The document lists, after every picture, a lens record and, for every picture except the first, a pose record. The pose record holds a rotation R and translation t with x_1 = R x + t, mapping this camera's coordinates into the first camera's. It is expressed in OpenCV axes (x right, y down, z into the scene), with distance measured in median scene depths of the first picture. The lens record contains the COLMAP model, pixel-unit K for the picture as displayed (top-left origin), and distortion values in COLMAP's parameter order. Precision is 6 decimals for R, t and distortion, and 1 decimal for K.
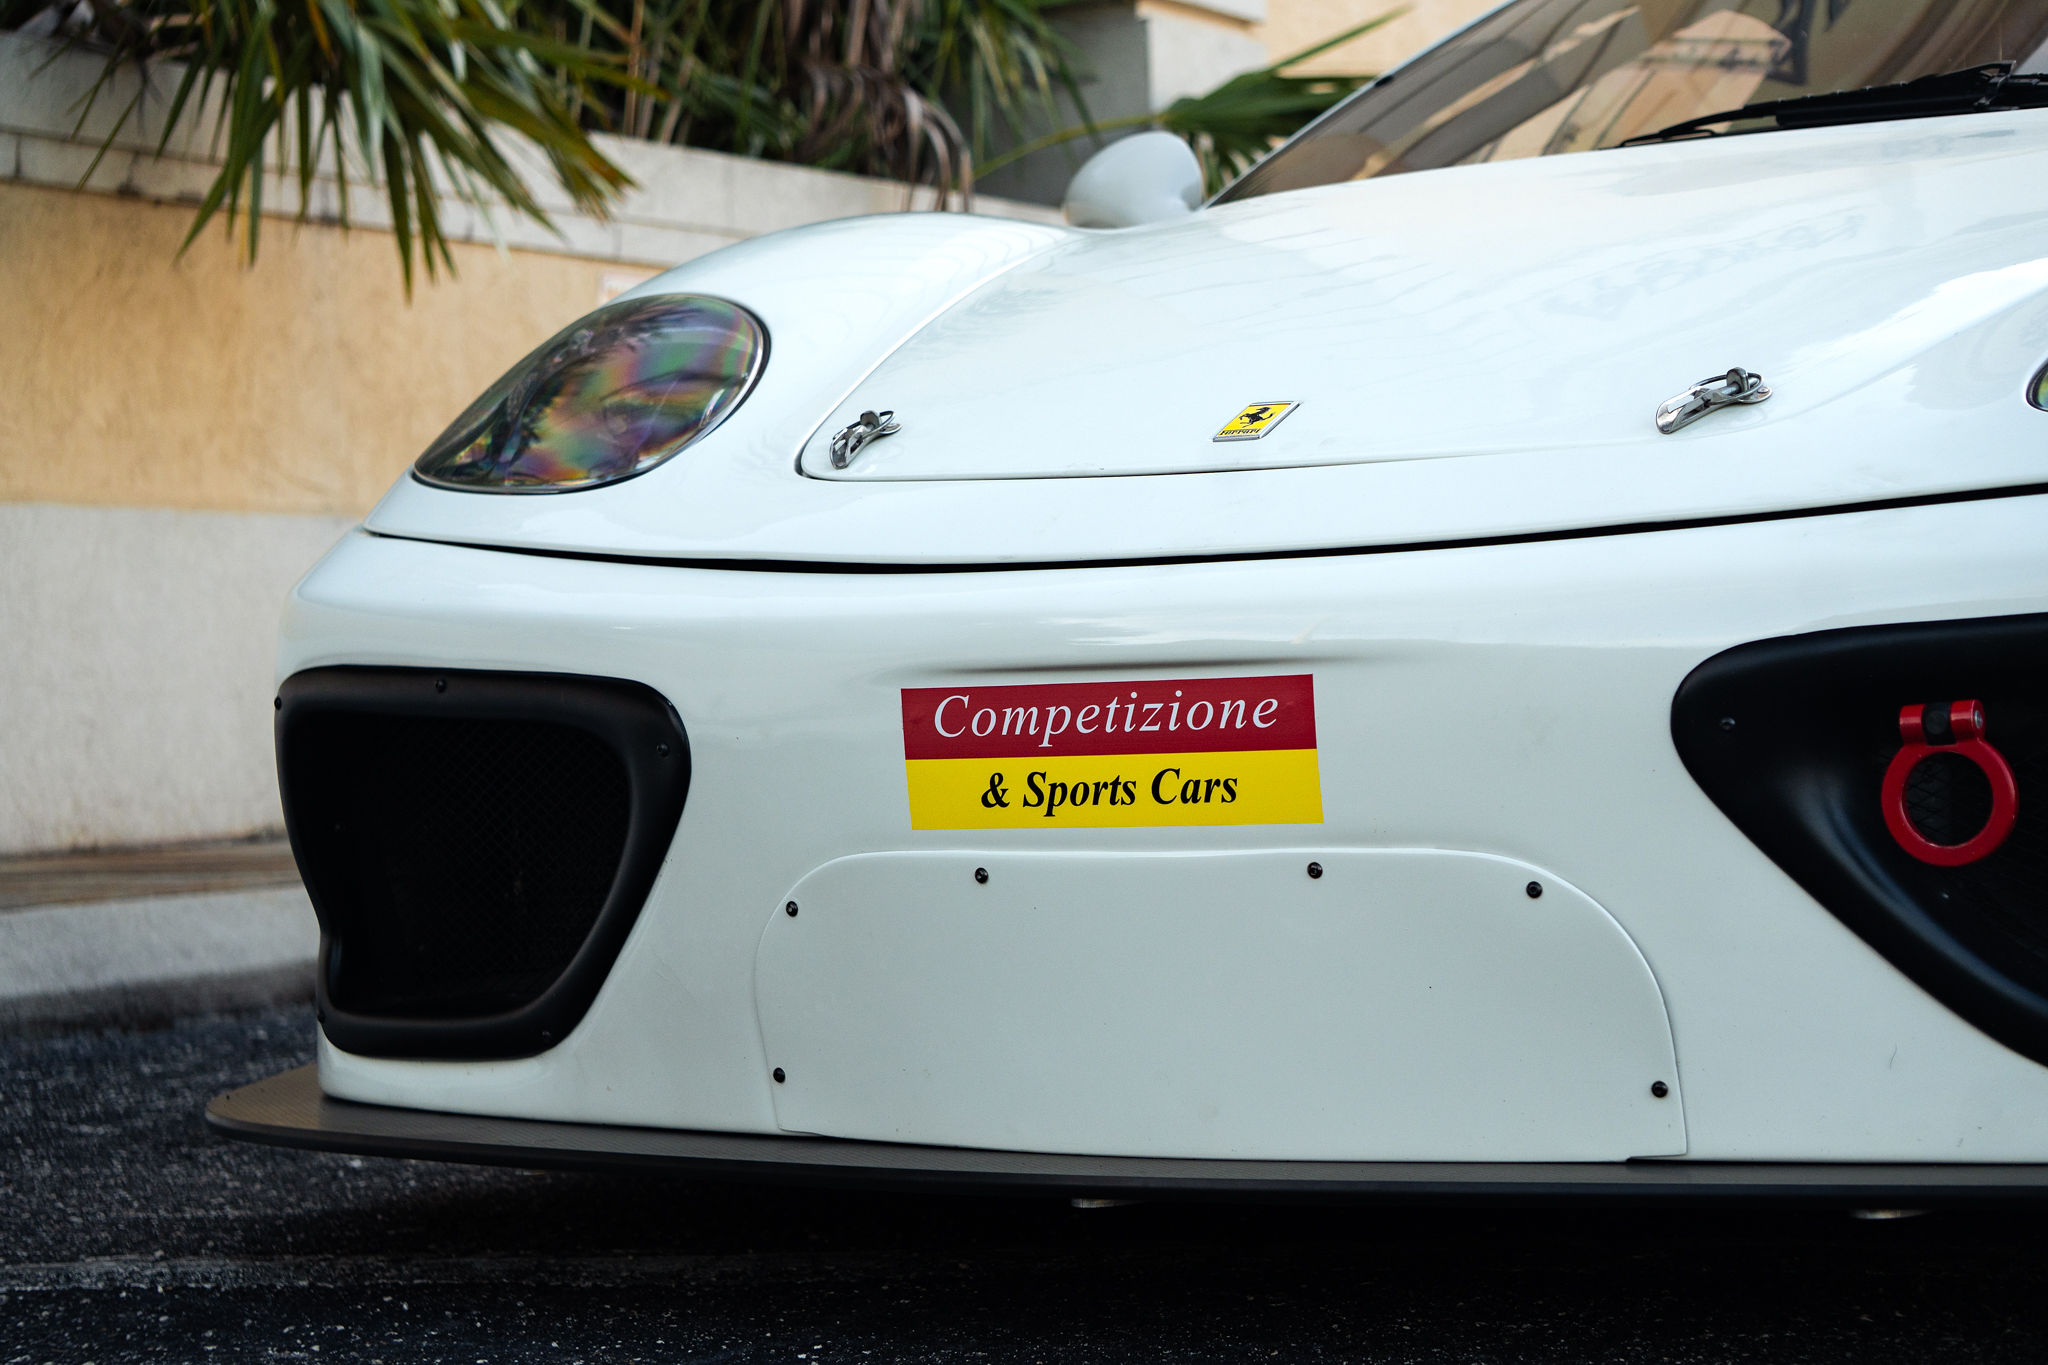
lens RADIAL K [[4925.6, 0, 1023.7], [0, 4925.6, 687.2], [0, 0, 1]] dist [0.219069, 0.000000]
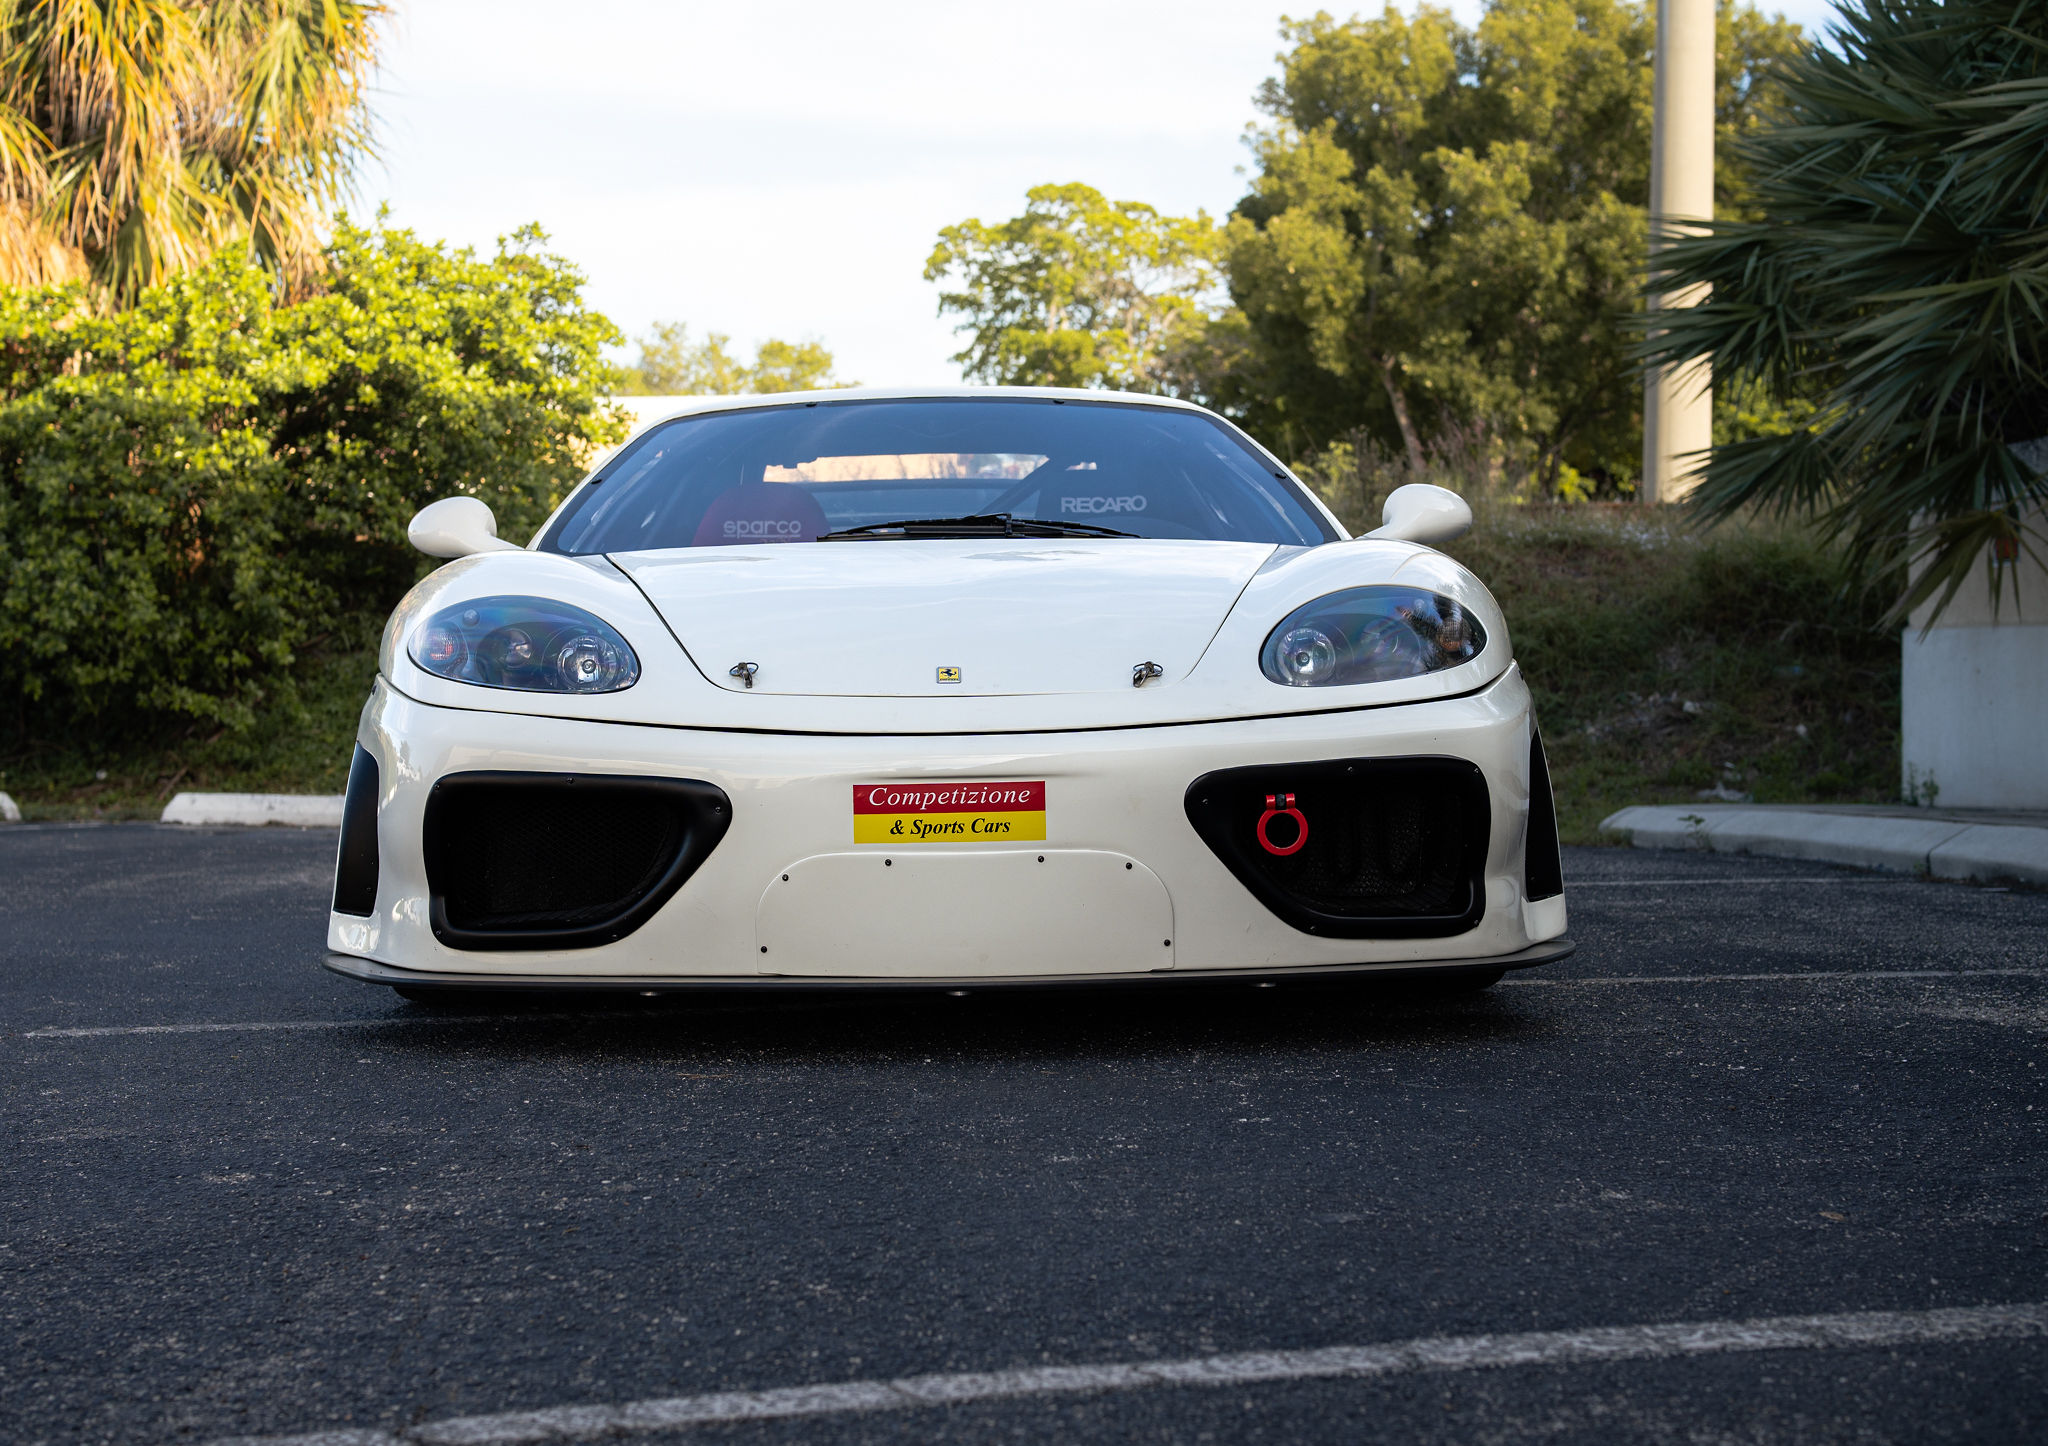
lens RADIAL K [[3498.9, 0, 889.0], [0, 3498.9, 692.9], [0, 0, 1]] dist [0.067415, 0.000000]
pose [[0.866689, 0.022195, 0.498356, -0.880144], [-0.009828, 0.999576, -0.027426, 0.002050], [-0.498753, 0.018871, 0.866539, -0.498690]]
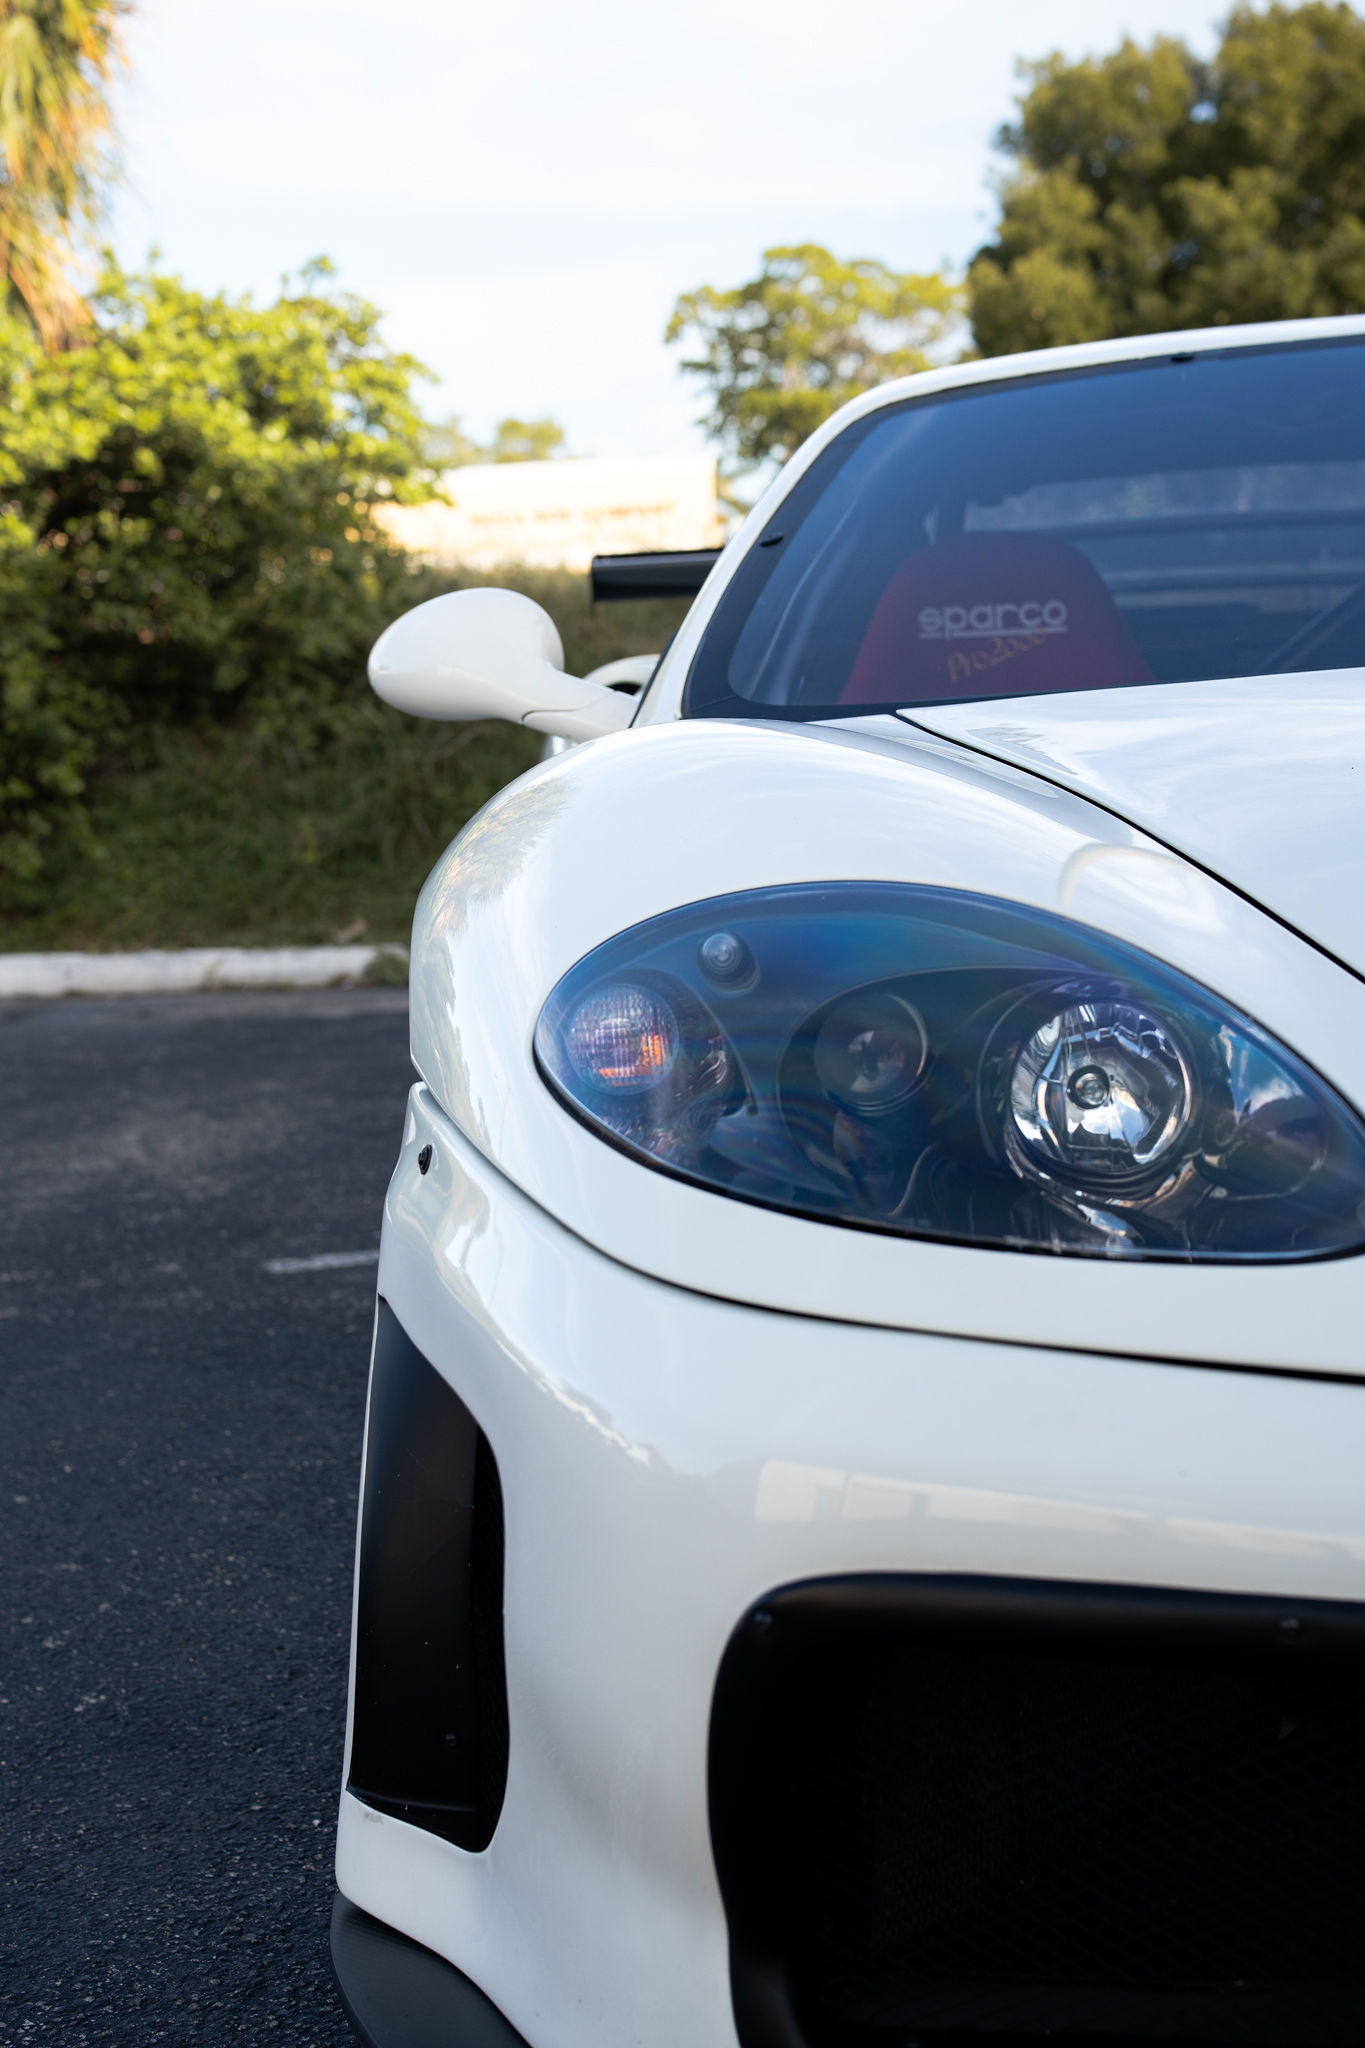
lens RADIAL K [[3234.9, 0, 674.3], [0, 3234.9, 1033.7], [0, 0, 1]] dist [0.079045, 0.000000]
pose [[0.858574, -0.066211, 0.508396, -0.427587], [0.040665, 0.997296, 0.061209, -0.113444], [-0.511074, -0.031879, 0.858945, 0.787191]]
